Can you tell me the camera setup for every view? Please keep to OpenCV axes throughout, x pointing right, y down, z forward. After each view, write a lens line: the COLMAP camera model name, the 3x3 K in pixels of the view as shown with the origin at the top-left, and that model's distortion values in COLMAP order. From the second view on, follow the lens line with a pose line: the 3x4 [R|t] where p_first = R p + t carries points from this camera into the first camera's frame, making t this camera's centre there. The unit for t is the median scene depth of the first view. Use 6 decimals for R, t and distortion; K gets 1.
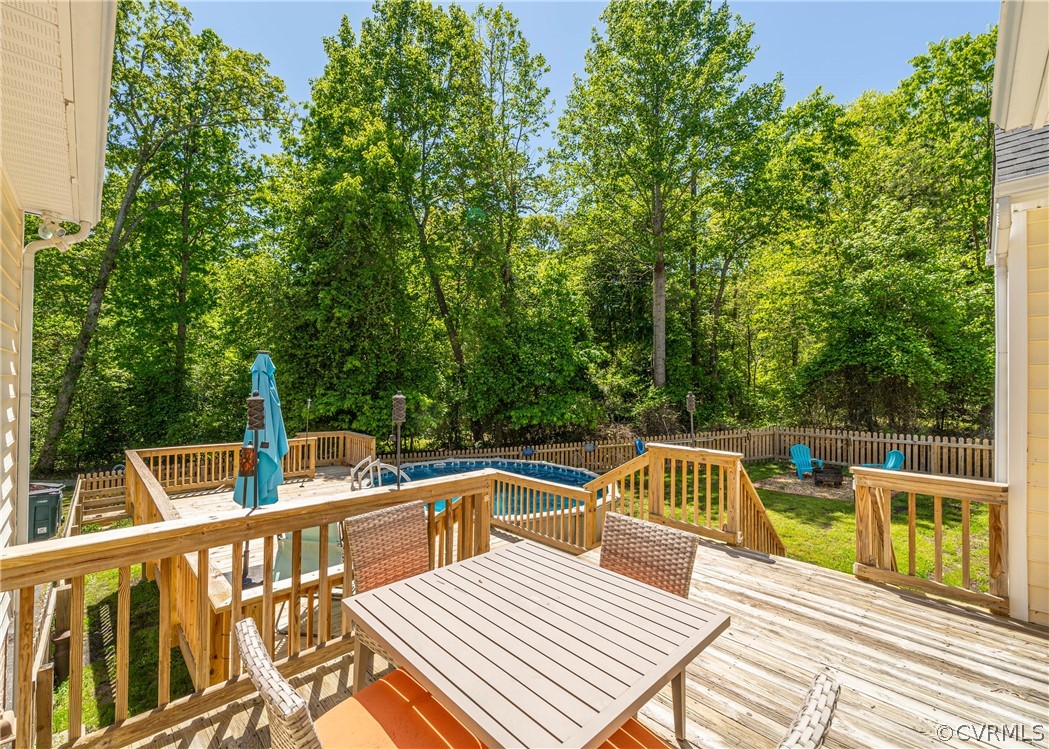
lens RADIAL K [[439.6, 0, 524.5], [0, 439.6, 374.5], [0, 0, 1]] dist [0.000911, 0.000087]
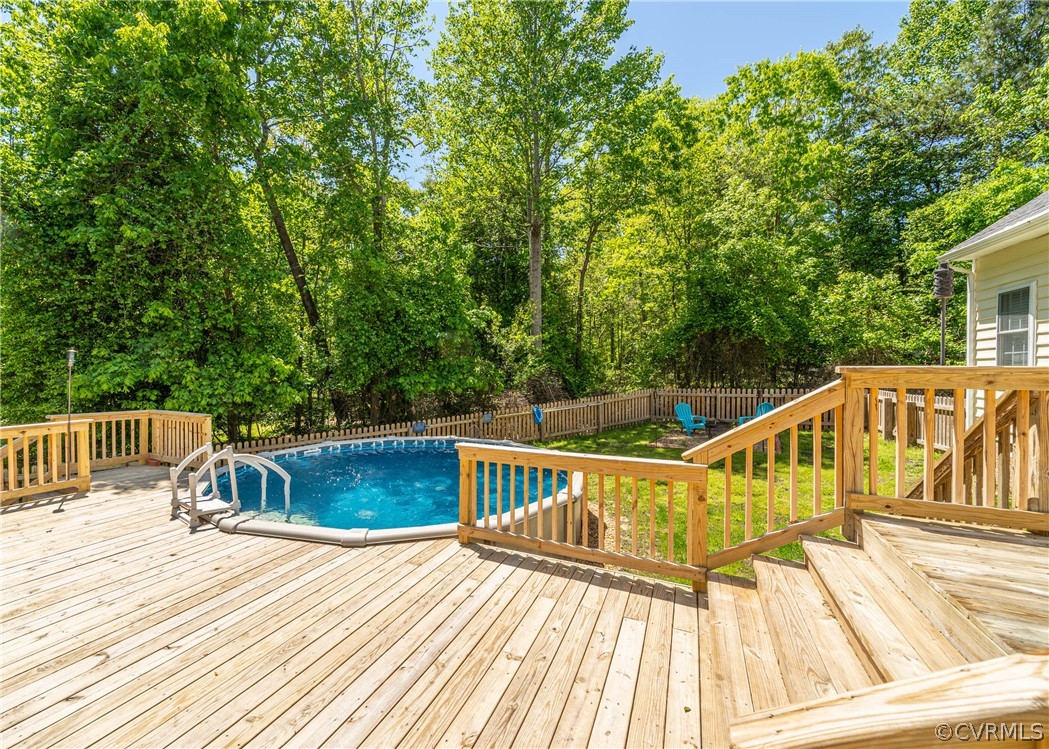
lens RADIAL K [[441.1, 0, 524.7], [0, 441.1, 359.7], [0, 0, 1]] dist [0.000064, -0.000088]
pose [[0.946394, -0.018486, 0.322484, -0.072318], [0.011966, 0.999682, 0.022190, 0.033818], [-0.322792, -0.017141, 0.946315, 0.159837]]
